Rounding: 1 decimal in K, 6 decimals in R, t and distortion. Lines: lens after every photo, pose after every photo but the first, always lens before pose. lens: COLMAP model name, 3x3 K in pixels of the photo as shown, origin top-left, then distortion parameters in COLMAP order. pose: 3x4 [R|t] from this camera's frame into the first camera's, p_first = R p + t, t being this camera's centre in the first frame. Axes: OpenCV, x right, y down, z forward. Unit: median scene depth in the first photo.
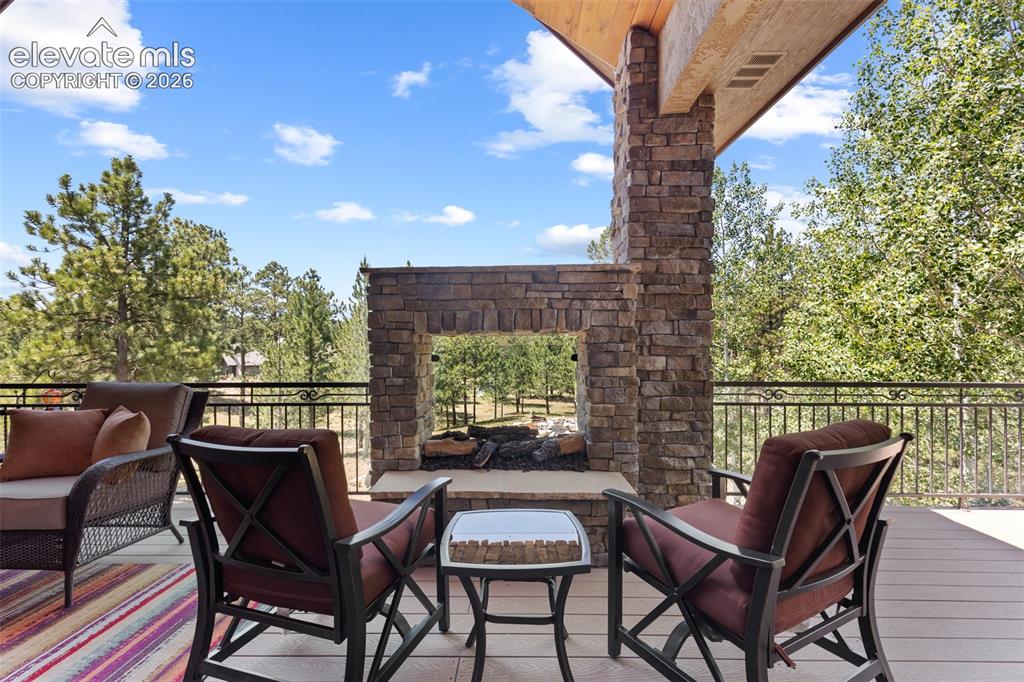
lens RADIAL K [[466.8, 0, 512.0], [0, 466.8, 344.0], [0, 0, 1]] dist [0.019527, -0.002654]
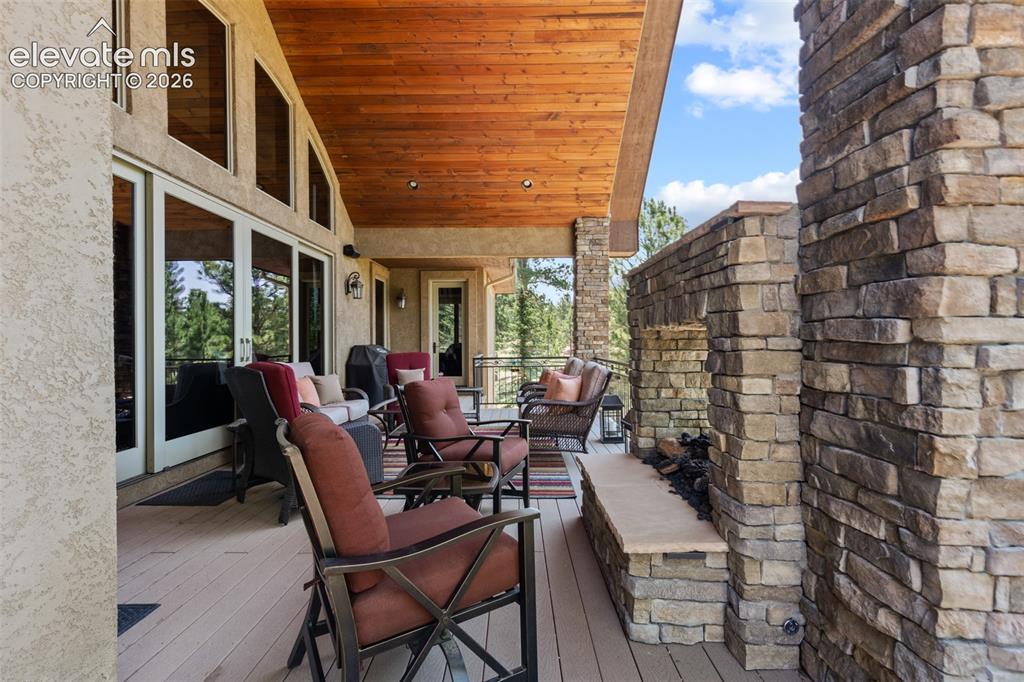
lens RADIAL K [[466.8, 0, 510.2], [0, 466.8, 341.9], [0, 0, 1]] dist [0.019527, -0.002654]
pose [[0.009239, 0.000912, -0.999957, 0.801248], [0.002470, 0.999997, 0.000935, 0.002853], [0.999954, -0.002478, 0.009236, 0.657404]]
